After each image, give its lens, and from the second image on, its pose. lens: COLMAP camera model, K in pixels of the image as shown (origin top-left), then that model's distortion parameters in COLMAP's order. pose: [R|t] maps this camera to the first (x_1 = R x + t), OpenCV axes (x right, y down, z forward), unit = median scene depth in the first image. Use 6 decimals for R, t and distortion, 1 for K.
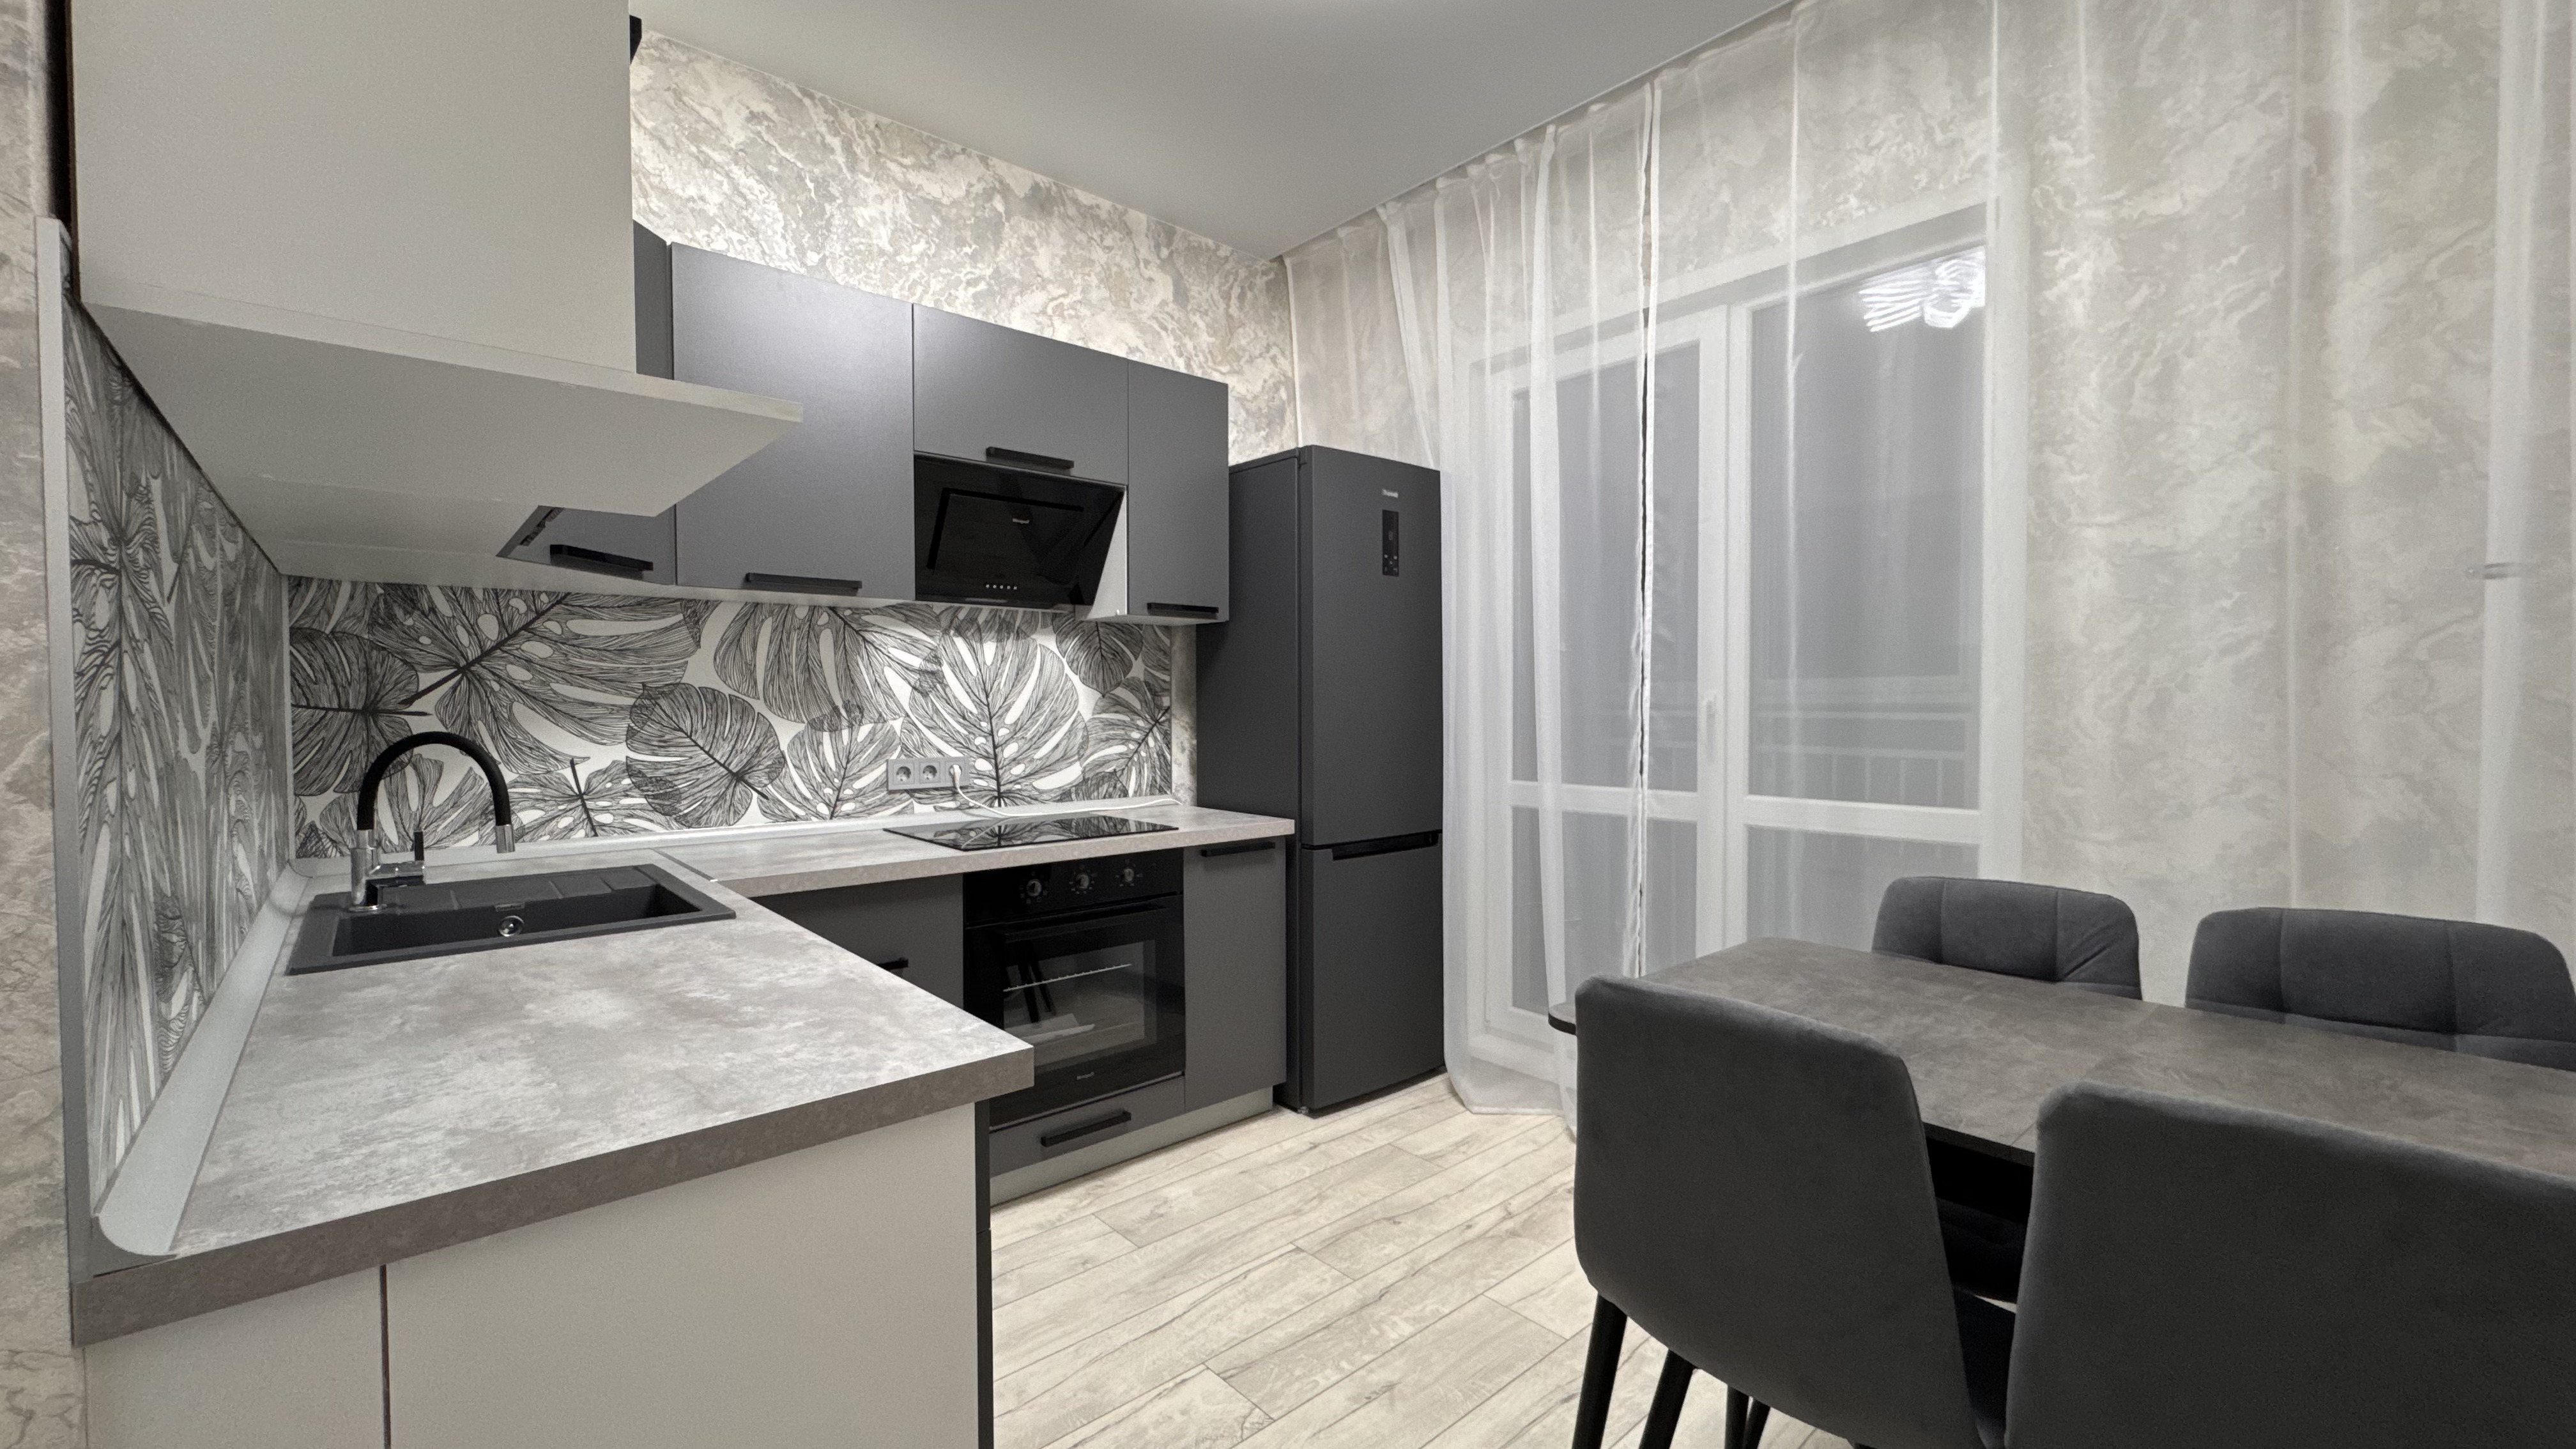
lens RADIAL K [[1028.2, 0, 1287.4], [0, 1028.2, 723.5], [0, 0, 1]] dist [-0.000426, -0.000179]
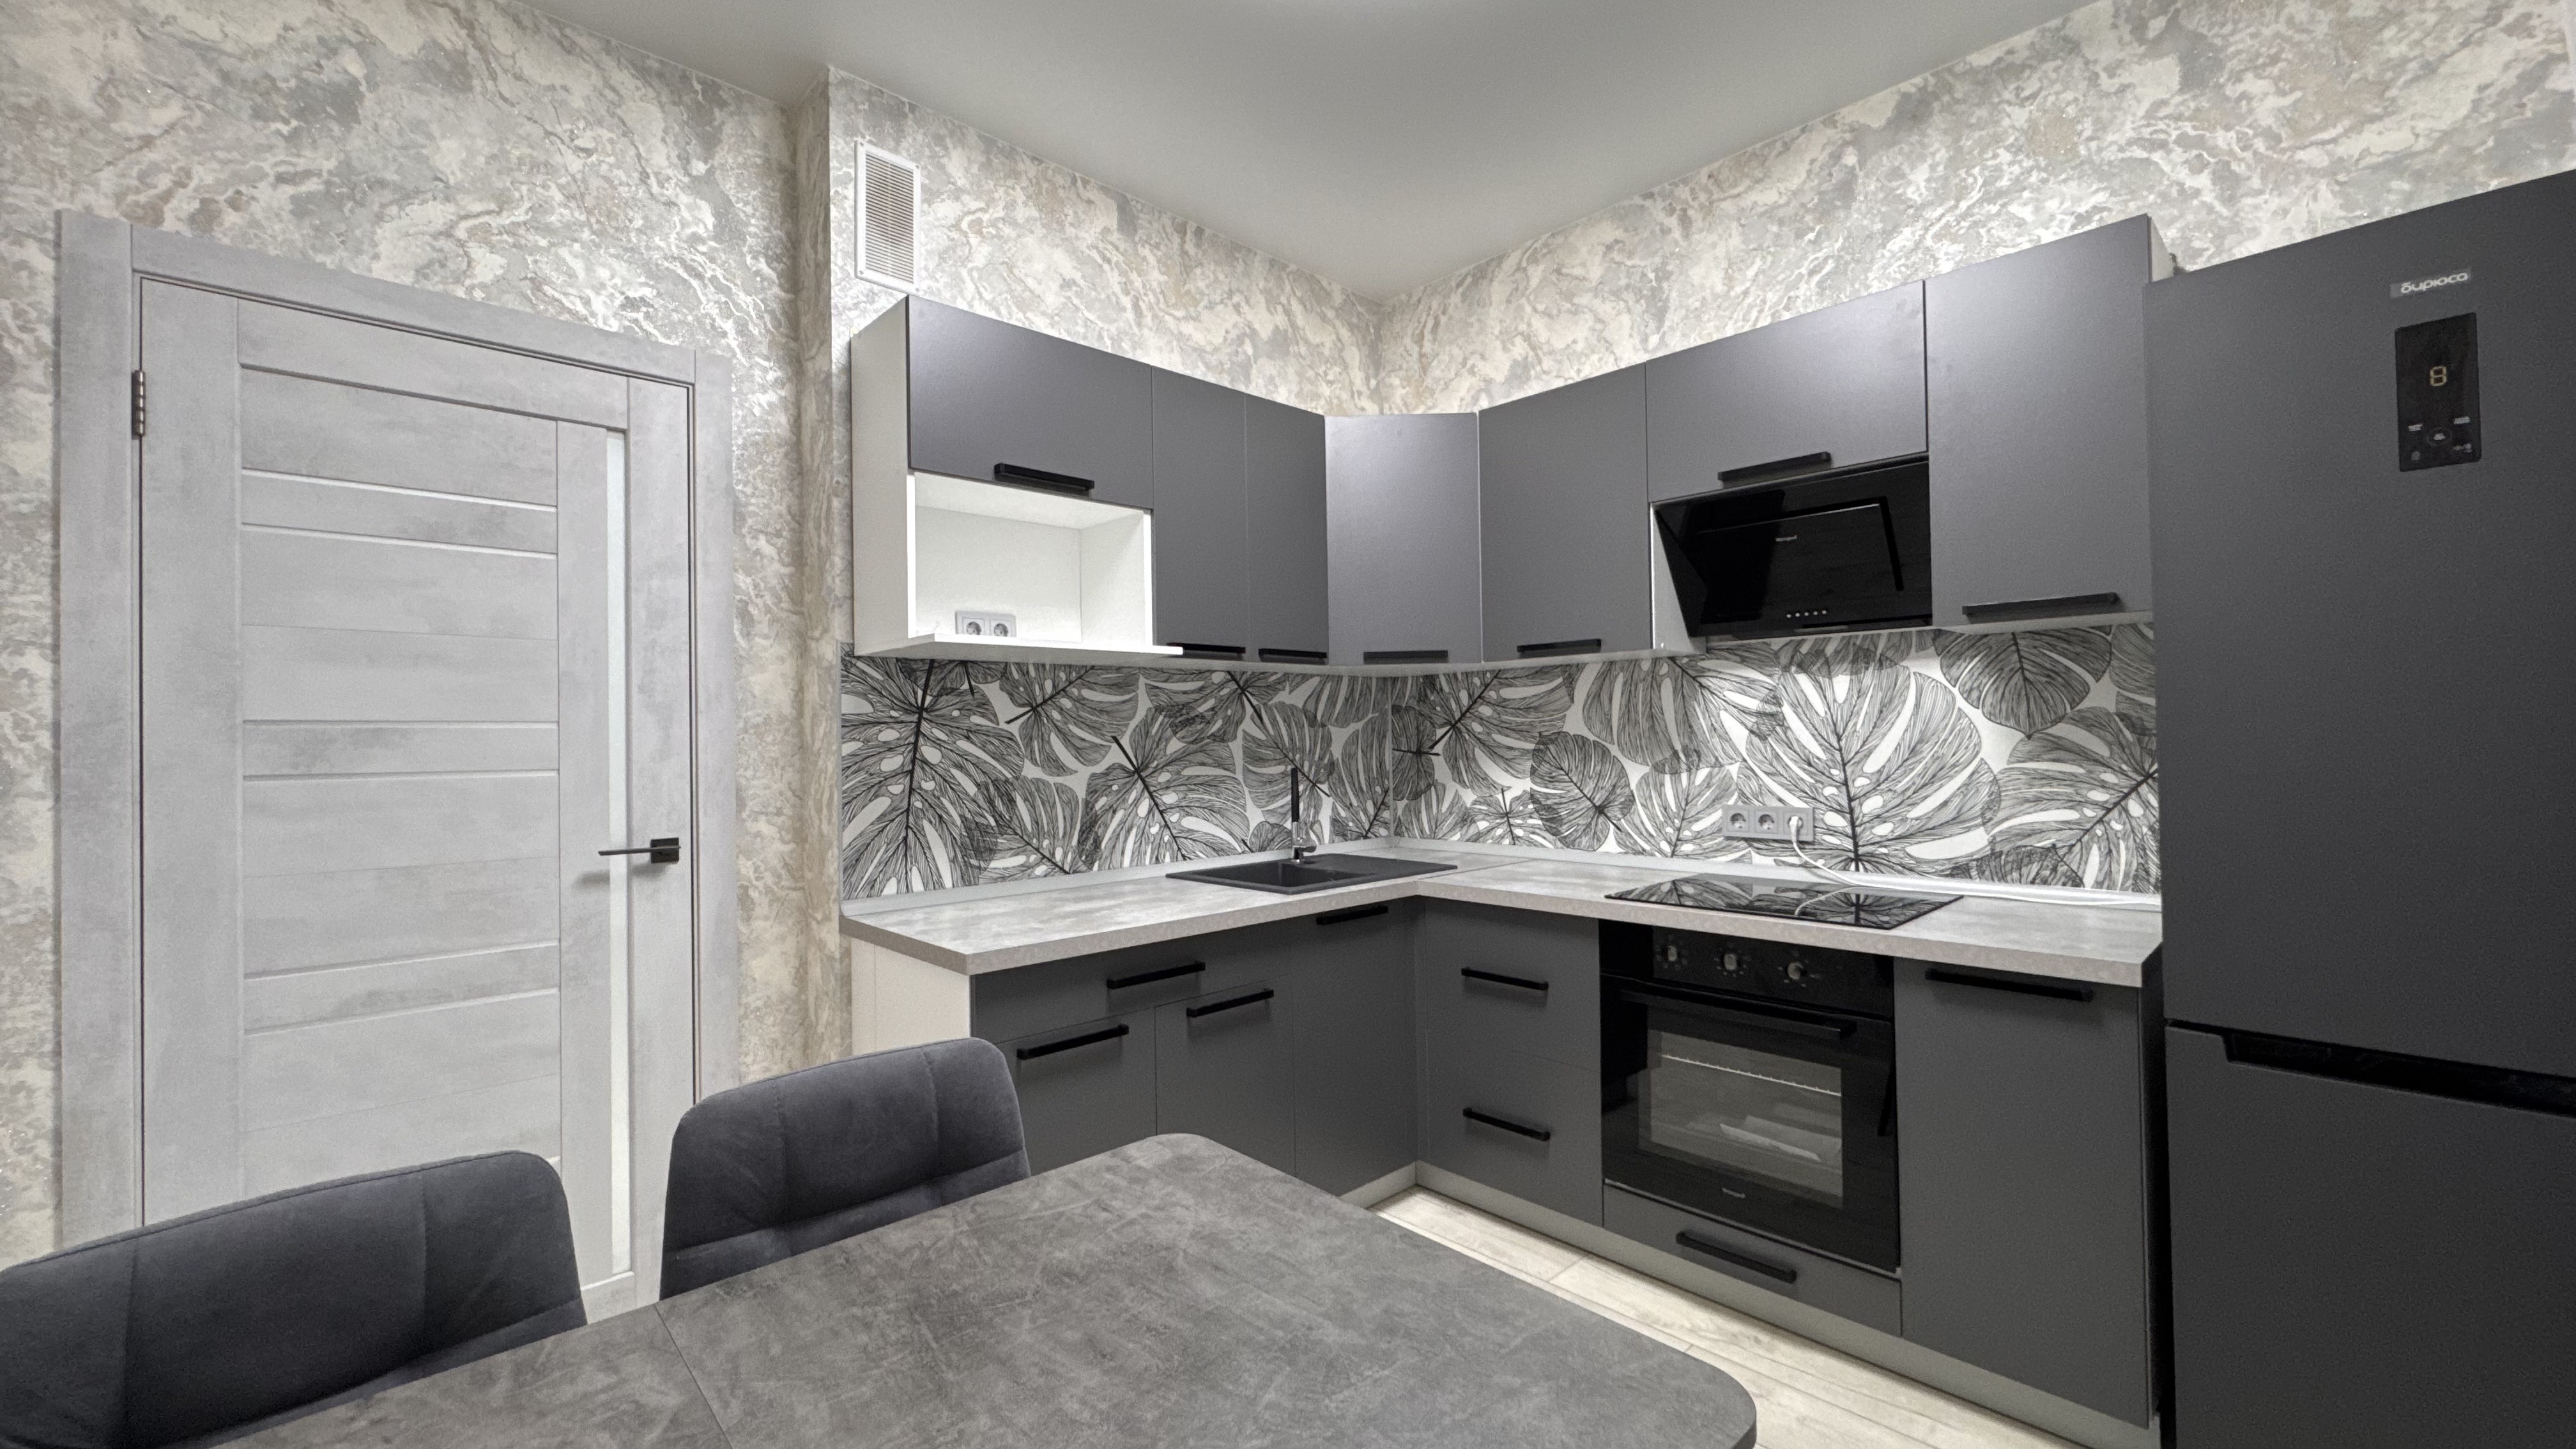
lens RADIAL K [[1028.2, 0, 1287.4], [0, 1028.2, 723.5], [0, 0, 1]] dist [-0.000426, -0.000179]
pose [[0.033491, -0.012454, -0.999361, 0.585579], [-0.005940, 0.999902, -0.012660, -0.027971], [0.999421, 0.006360, 0.033414, 0.550870]]
